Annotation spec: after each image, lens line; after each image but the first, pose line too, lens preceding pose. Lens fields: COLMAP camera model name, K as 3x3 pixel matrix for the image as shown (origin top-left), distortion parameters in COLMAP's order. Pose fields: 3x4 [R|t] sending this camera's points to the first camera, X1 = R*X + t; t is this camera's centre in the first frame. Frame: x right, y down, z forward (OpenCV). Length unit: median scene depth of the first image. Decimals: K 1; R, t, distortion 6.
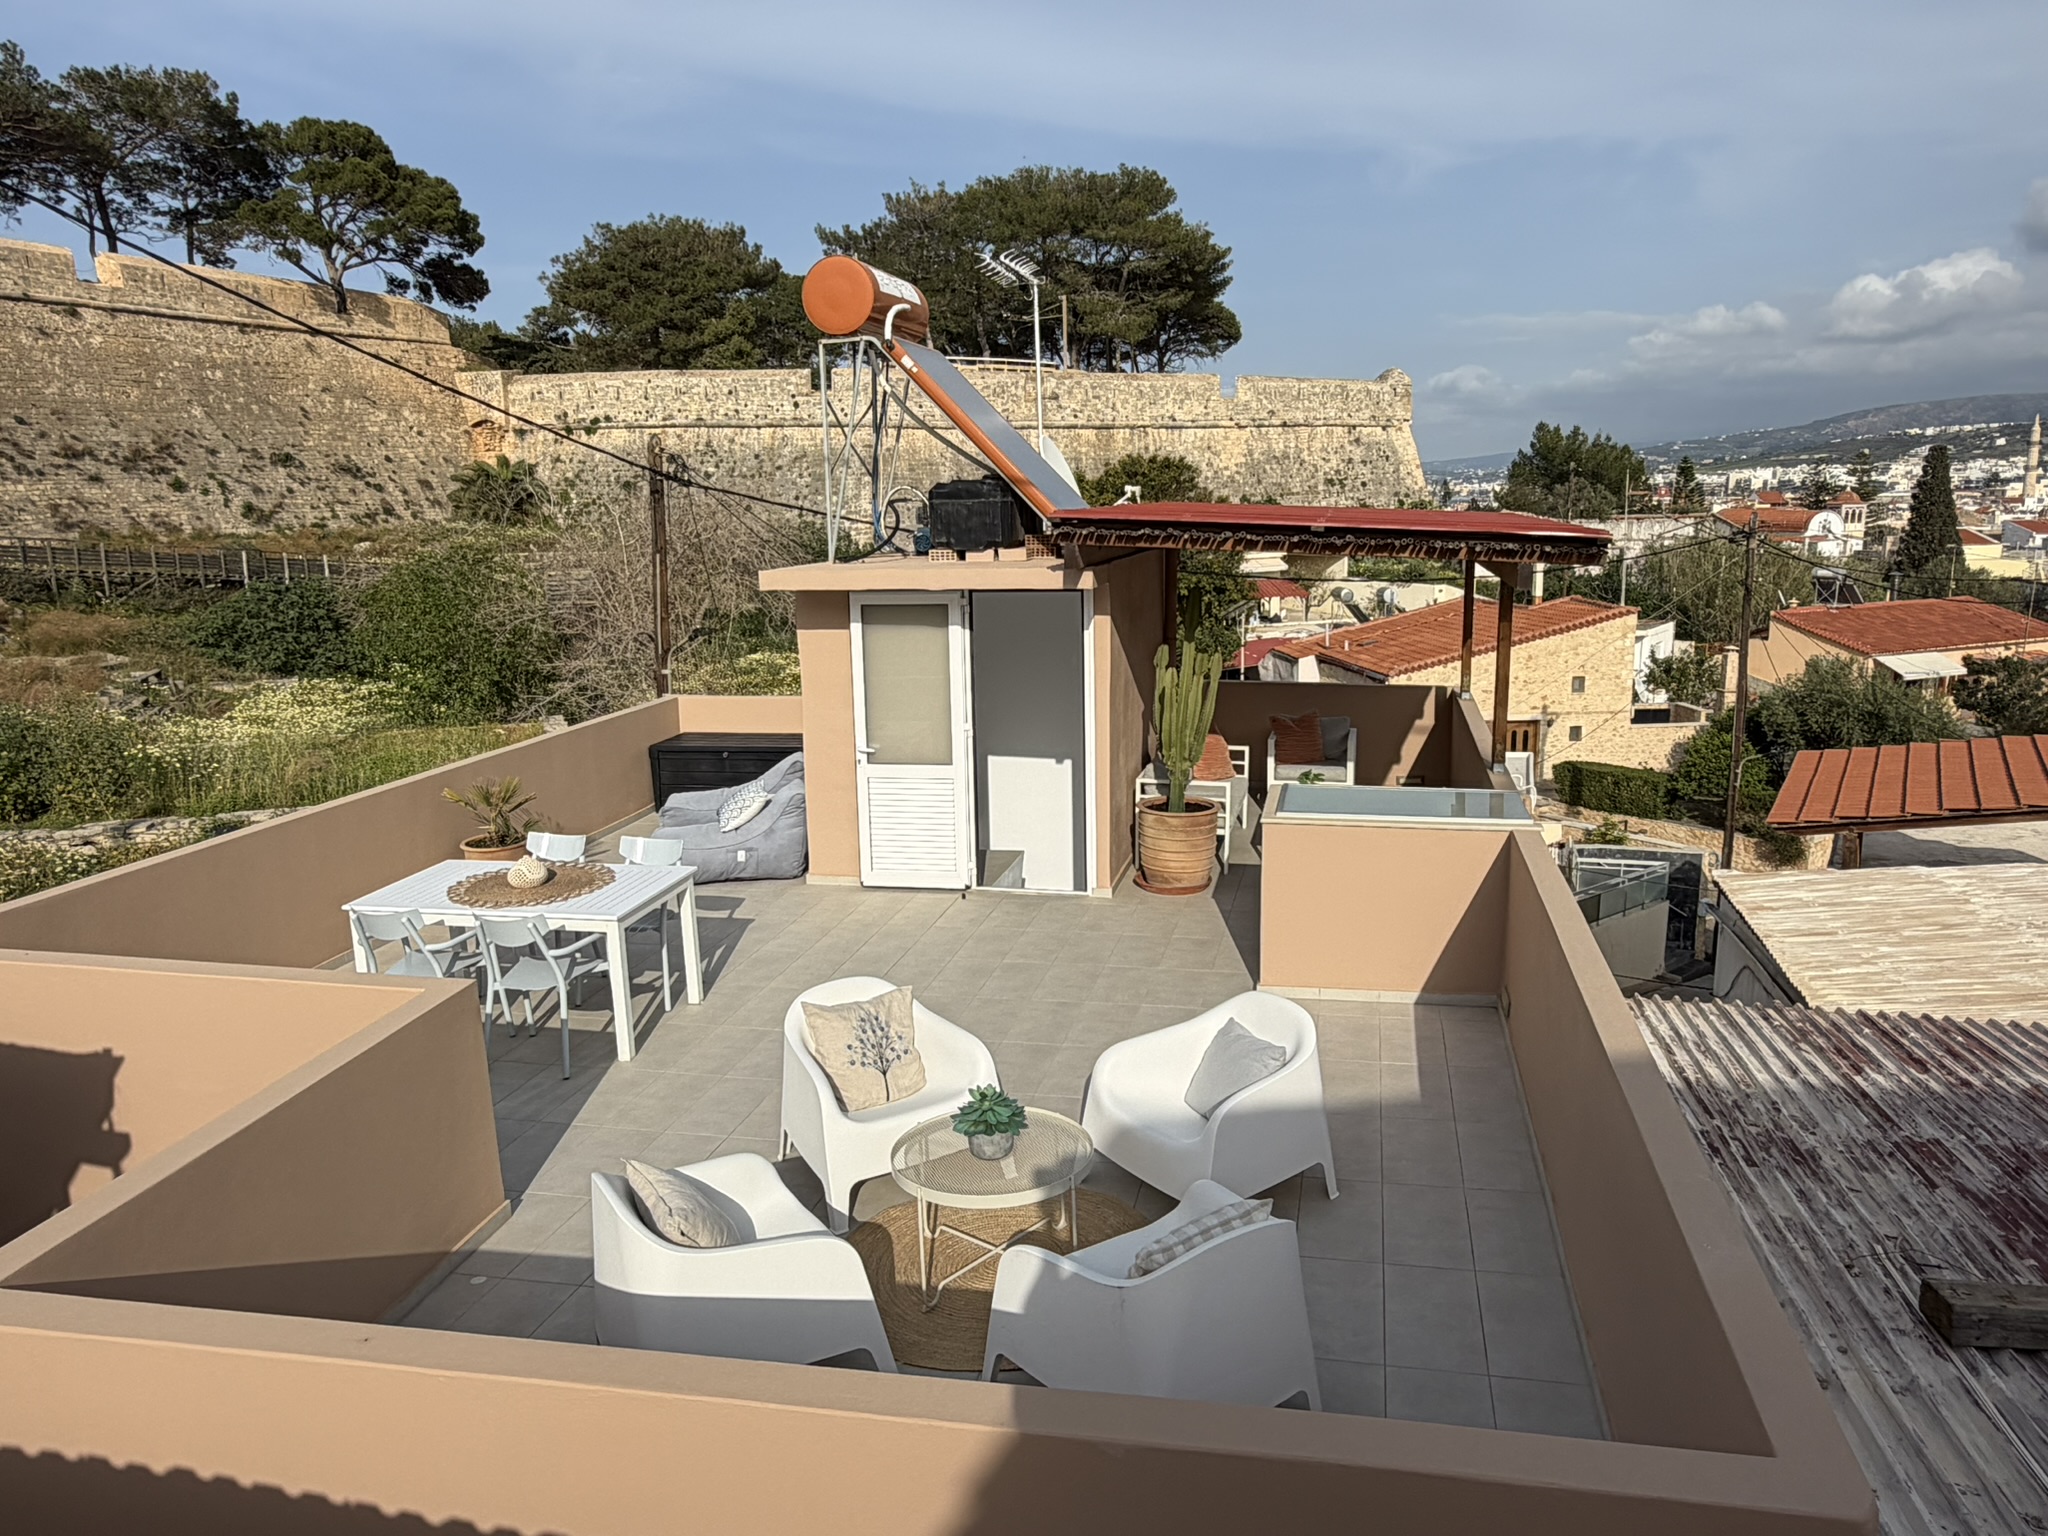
lens RADIAL K [[1438.5, 0, 1031.1], [0, 1438.5, 767.4], [0, 0, 1]] dist [0.006548, 0.006138]
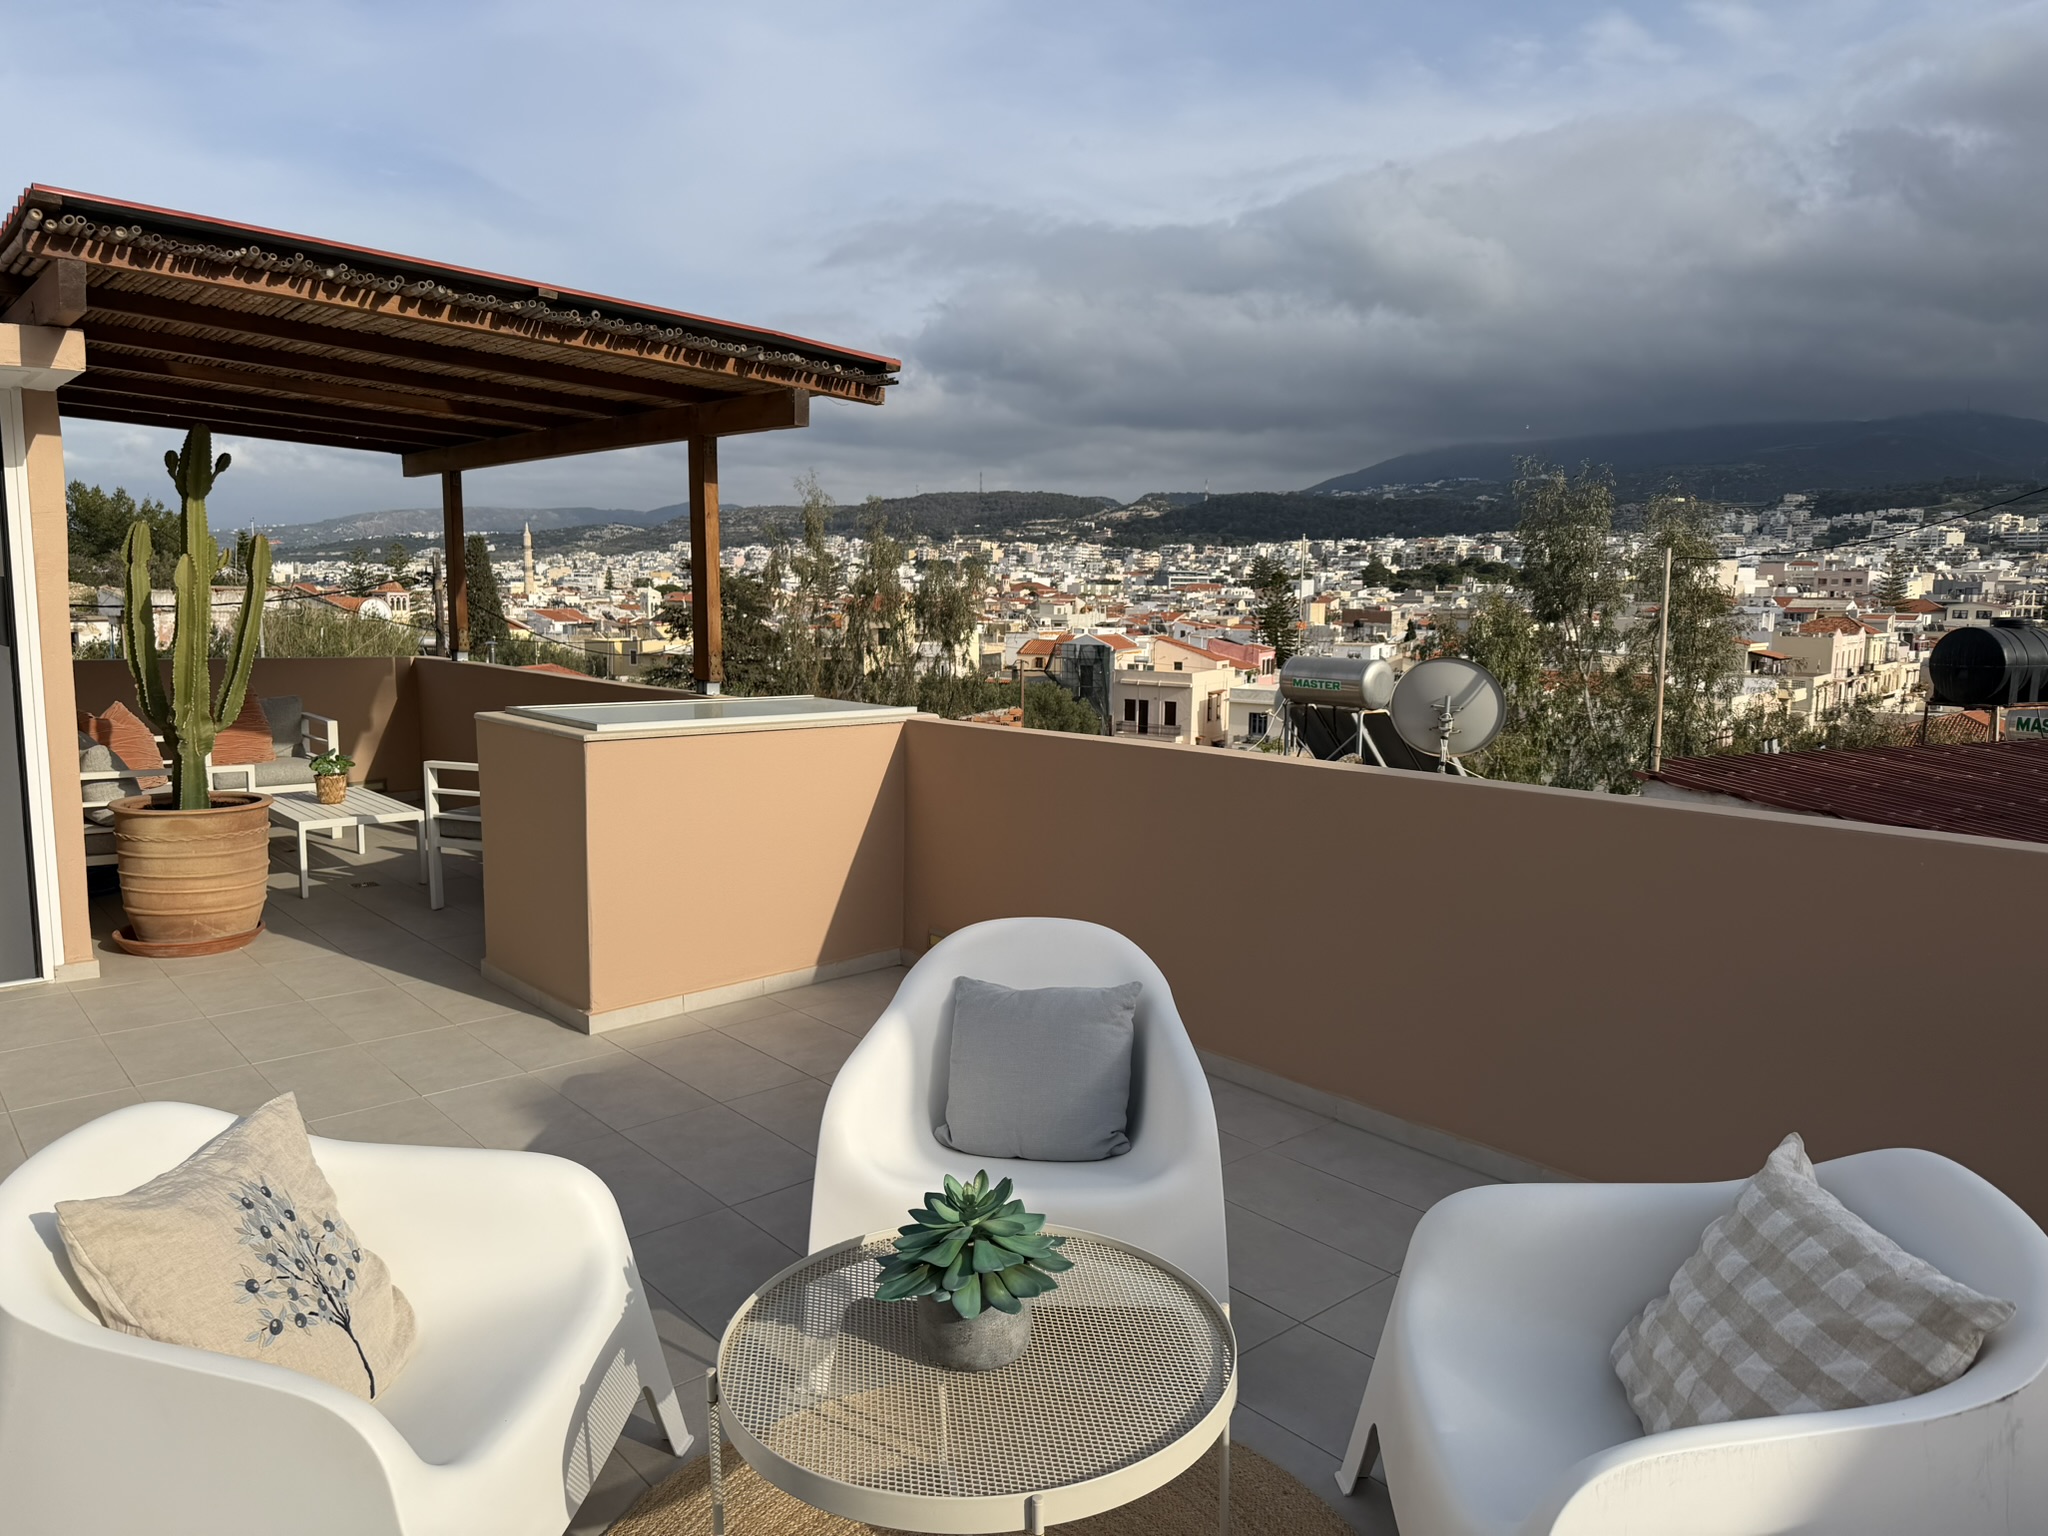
lens RADIAL K [[1434.2, 0, 1024.5], [0, 1434.2, 776.4], [0, 0, 1]] dist [0.140511, -0.235520]
pose [[0.597974, -0.082315, 0.797277, -0.024439], [0.130554, 0.991431, 0.004441, 0.008325], [-0.790811, 0.101432, 0.603597, 0.054232]]
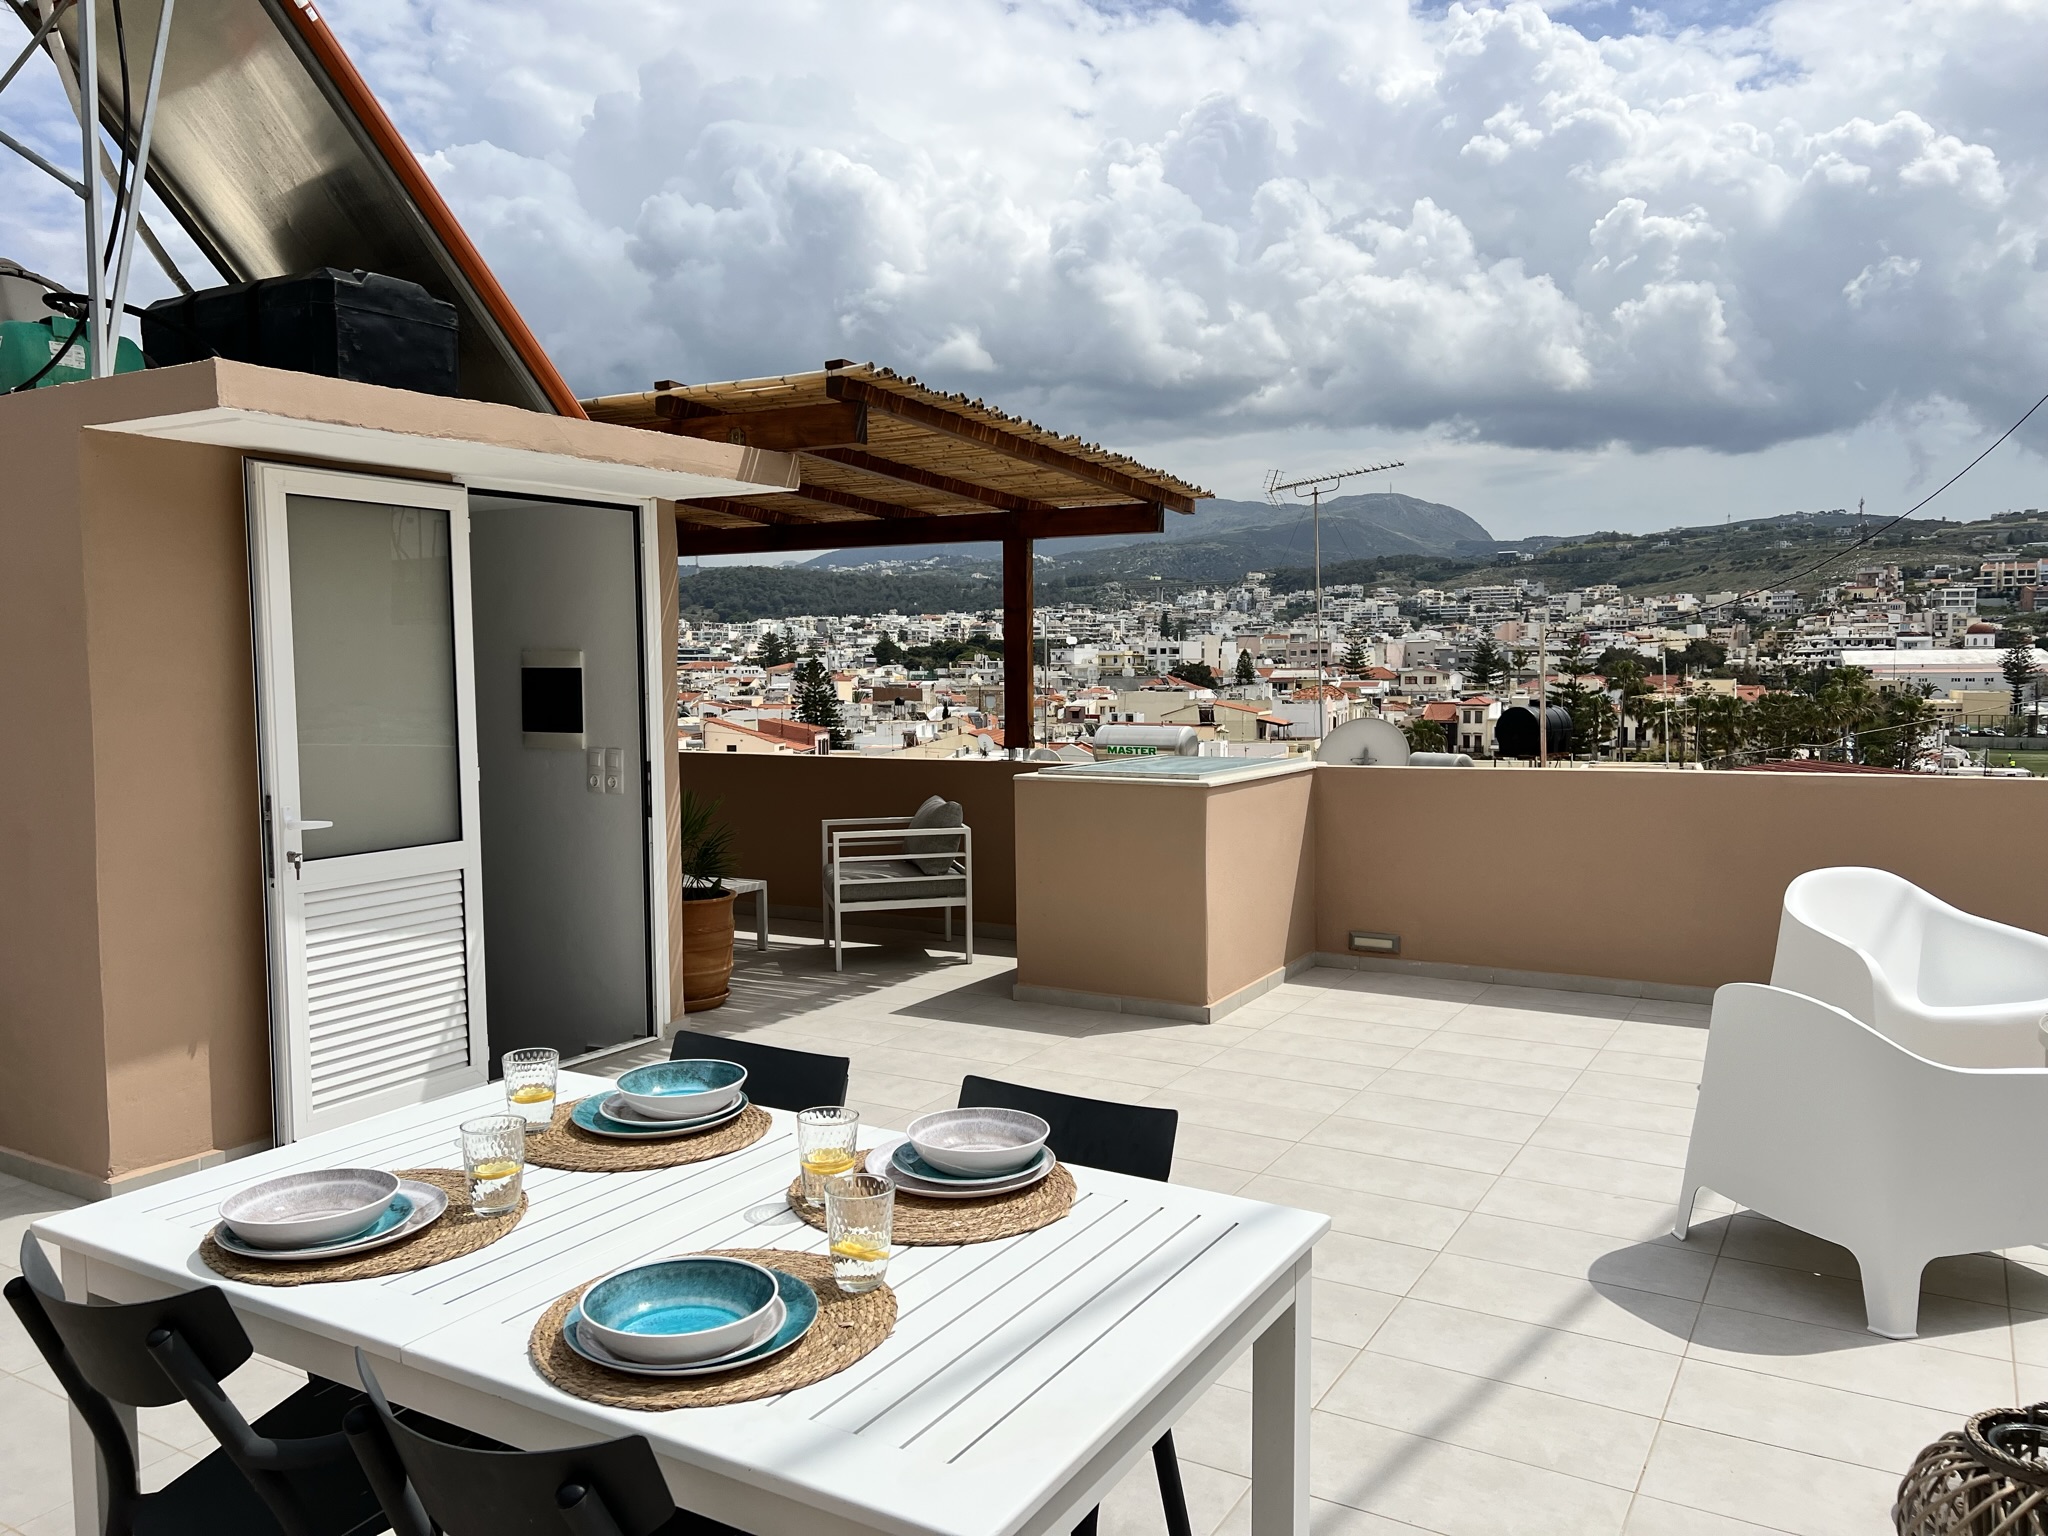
lens RADIAL K [[1538.0, 0, 1038.4], [0, 1538.0, 764.6], [0, 0, 1]] dist [0.069774, -0.079338]
pose [[0.297378, -0.047727, 0.953566, -0.071323], [0.183020, 0.983078, -0.007872, 0.001395], [-0.937054, 0.176863, 0.301081, 0.093203]]
